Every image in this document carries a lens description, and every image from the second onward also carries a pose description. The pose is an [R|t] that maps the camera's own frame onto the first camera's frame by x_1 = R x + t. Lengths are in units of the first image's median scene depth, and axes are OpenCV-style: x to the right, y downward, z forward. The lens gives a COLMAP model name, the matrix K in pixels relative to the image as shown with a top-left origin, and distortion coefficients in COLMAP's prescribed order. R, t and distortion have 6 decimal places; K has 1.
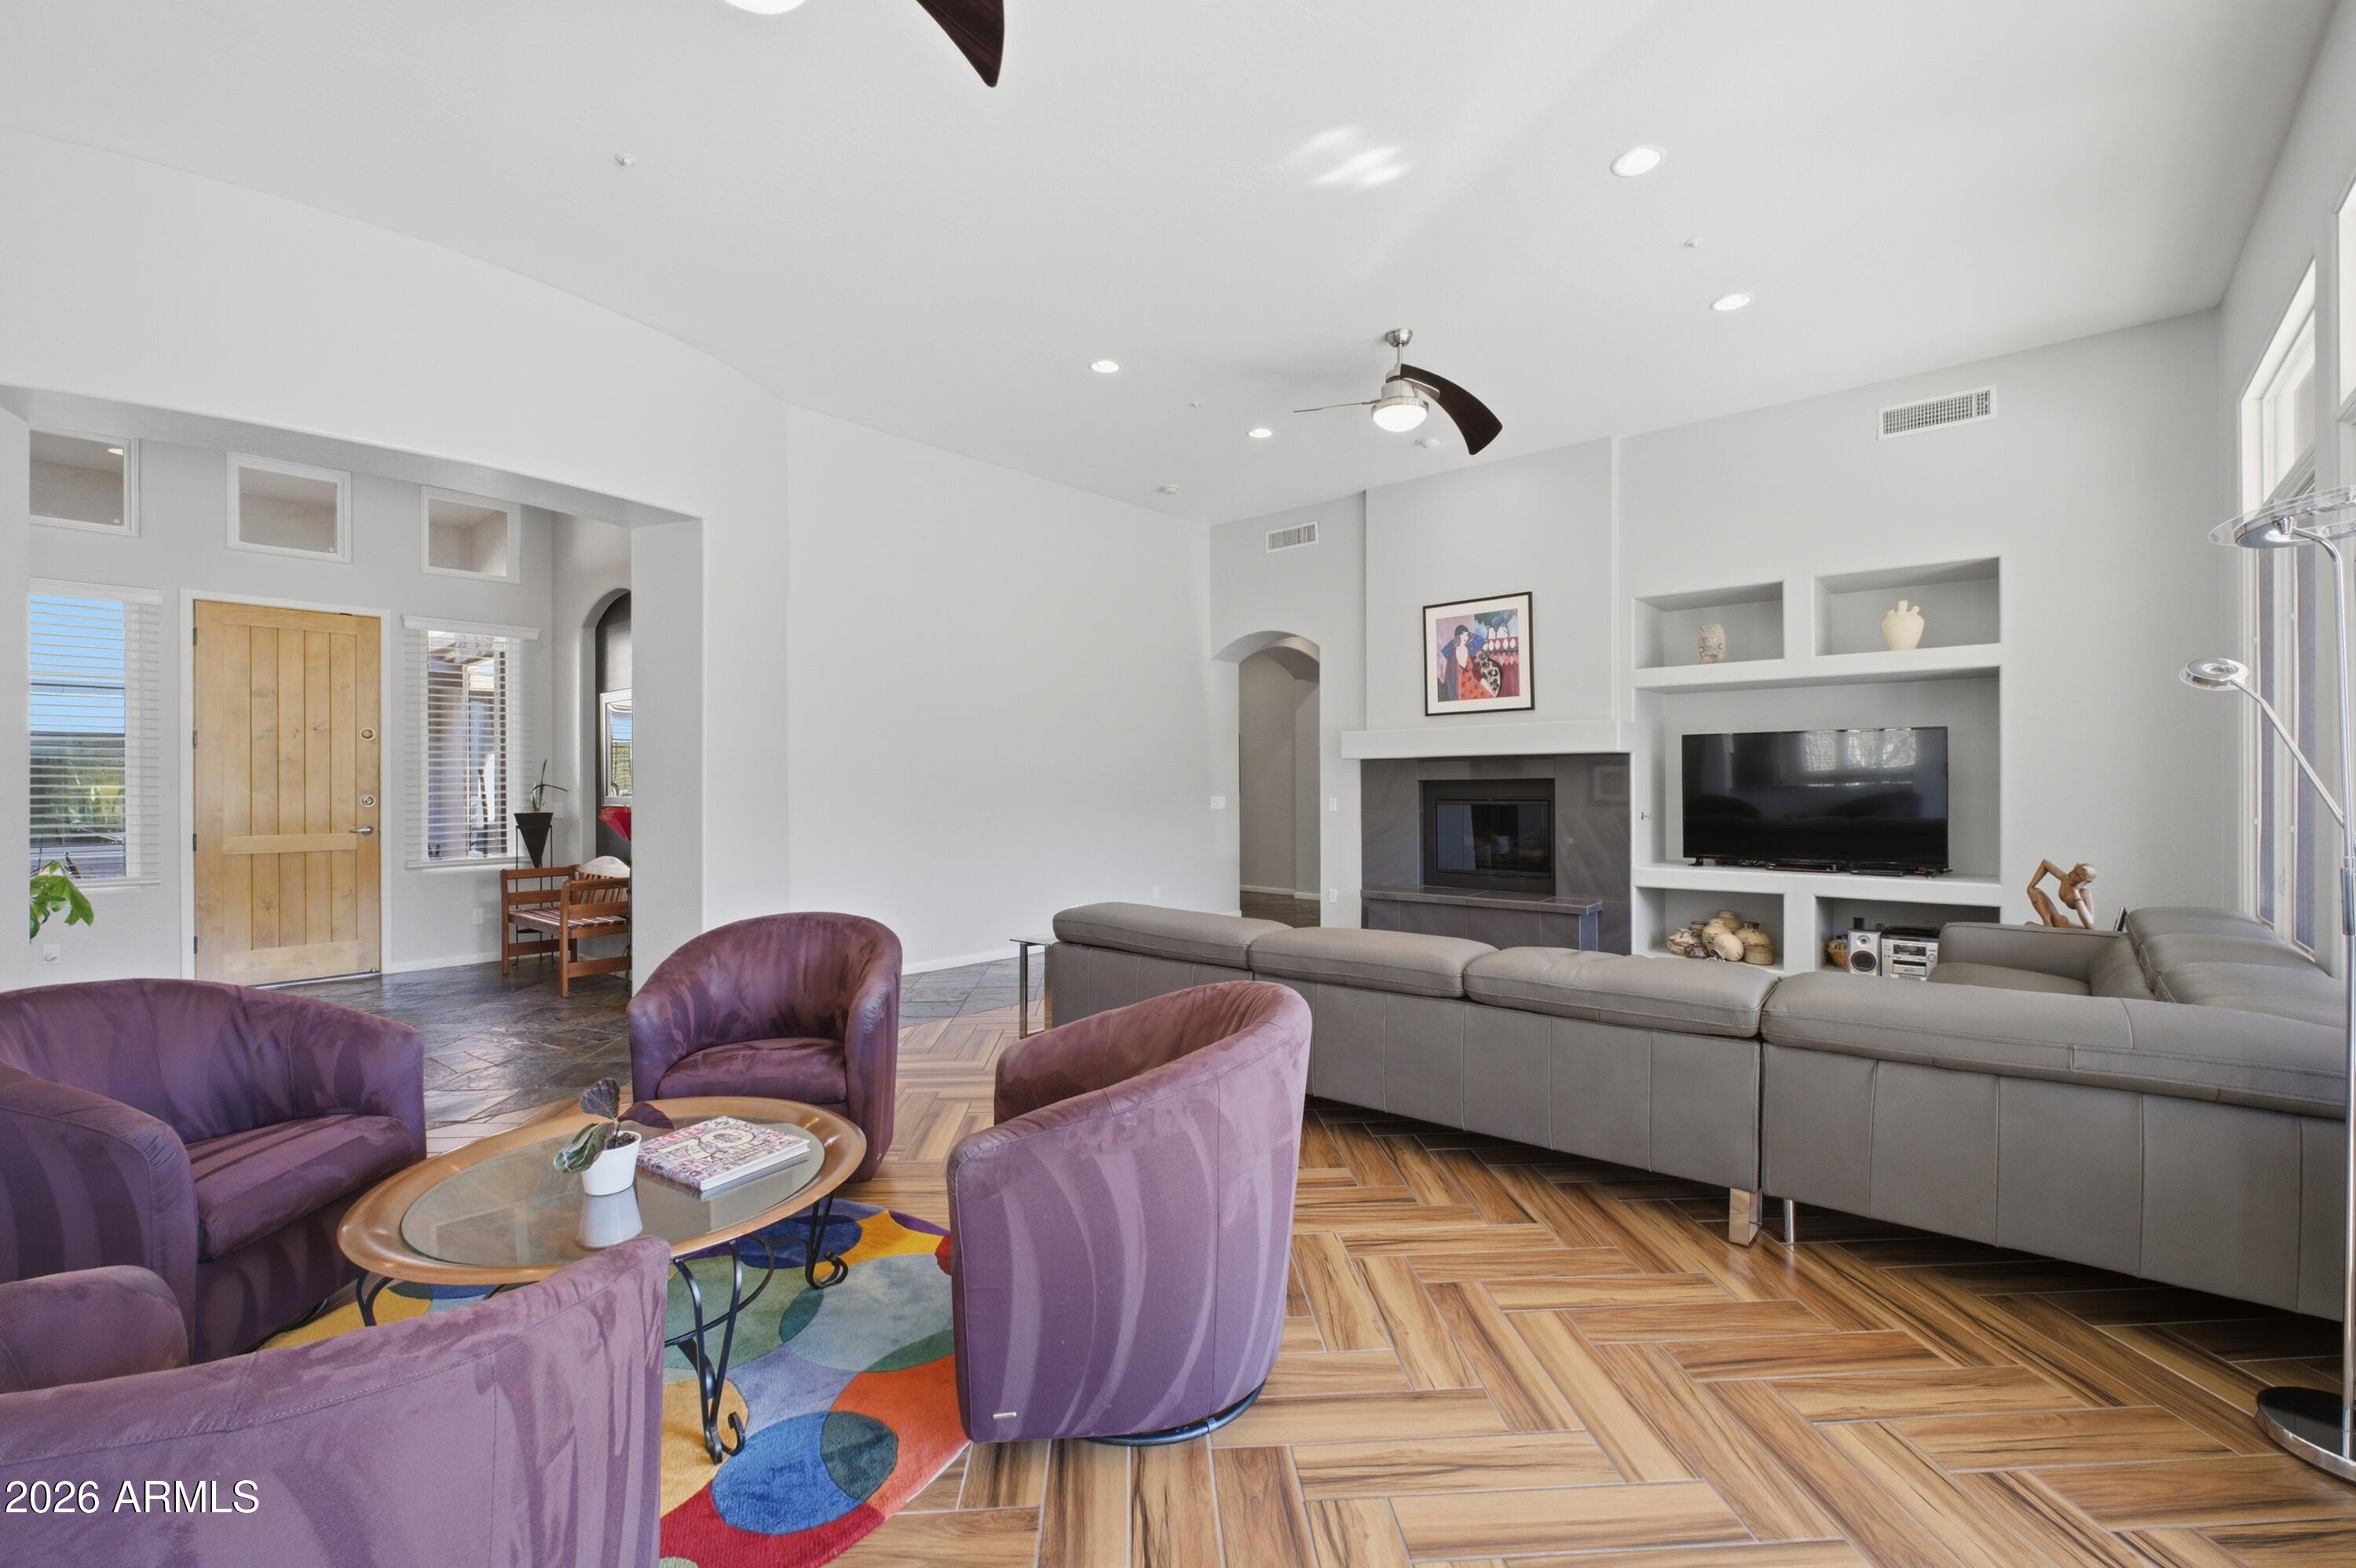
lens RADIAL K [[1003.5, 0, 1177.6], [0, 1003.5, 782.7], [0, 0, 1]] dist [-0.010741, 0.000749]
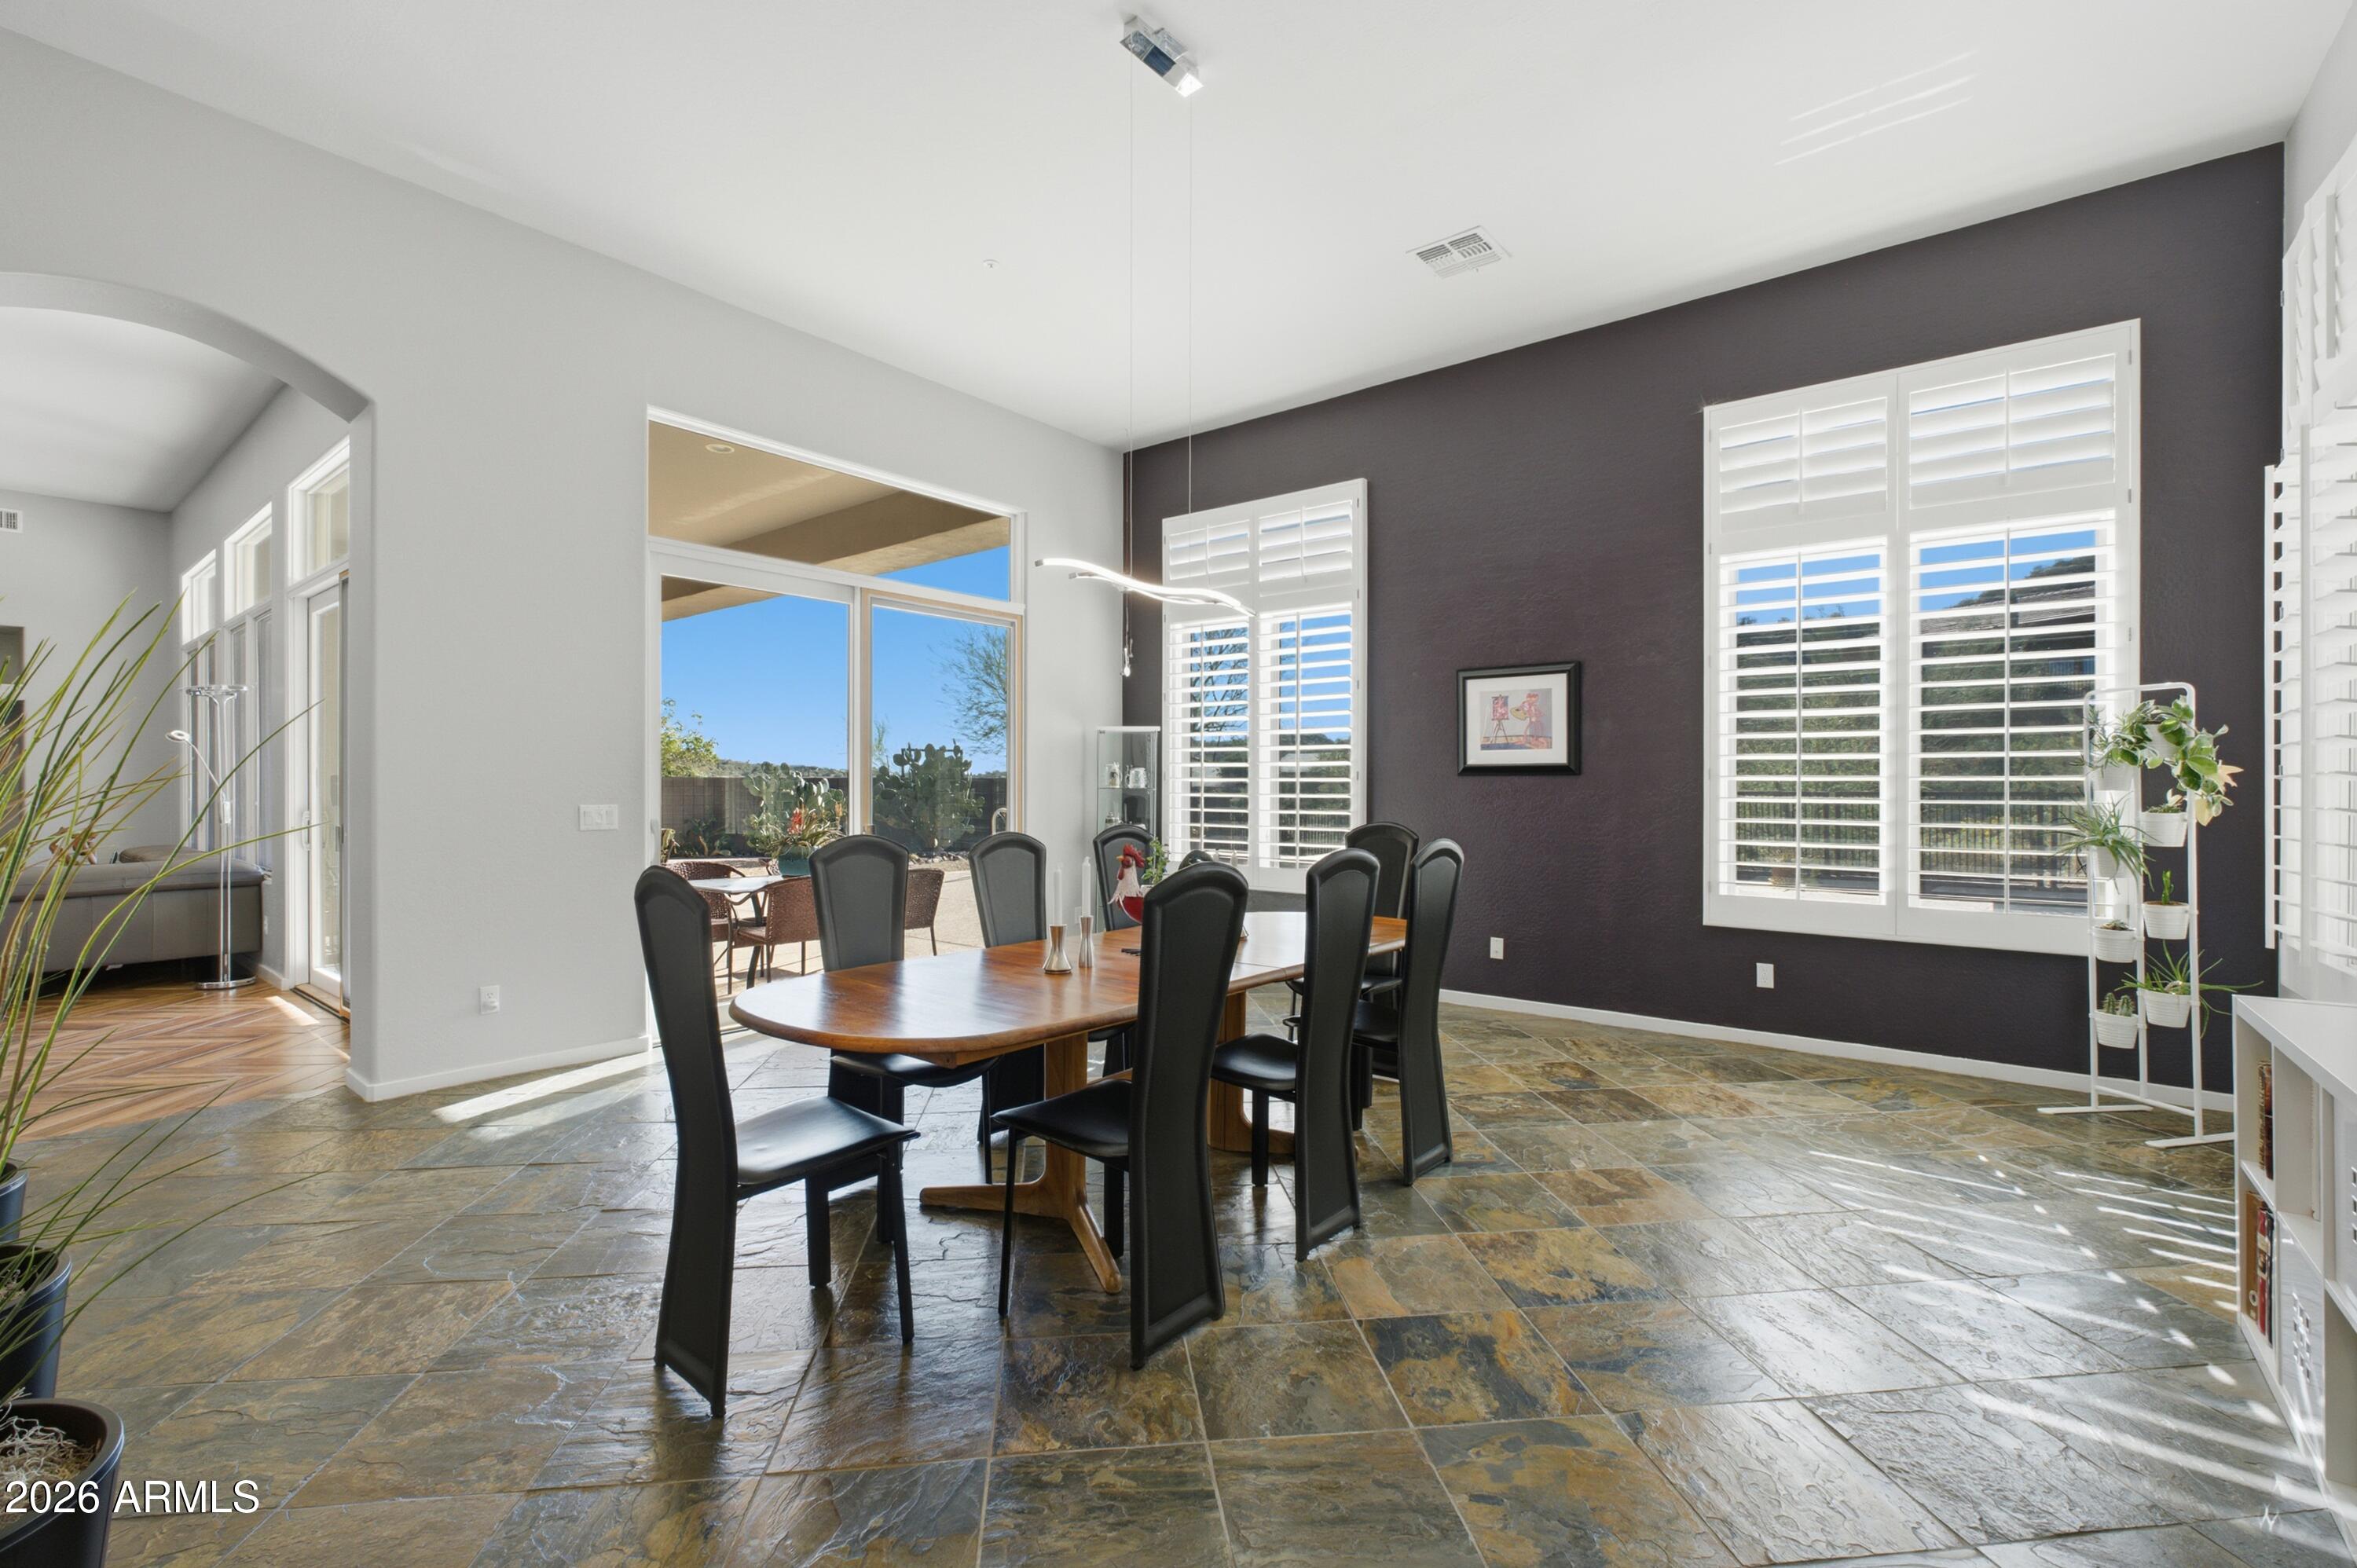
lens RADIAL K [[1004.0, 0, 1202.3], [0, 1004.0, 789.7], [0, 0, 1]] dist [-0.010741, 0.000749]
pose [[-0.051028, -0.005553, 0.998682, -0.675428], [-0.000348, 0.999985, 0.005542, 0.006859], [-0.998697, -0.000064, -0.051029, -0.620769]]
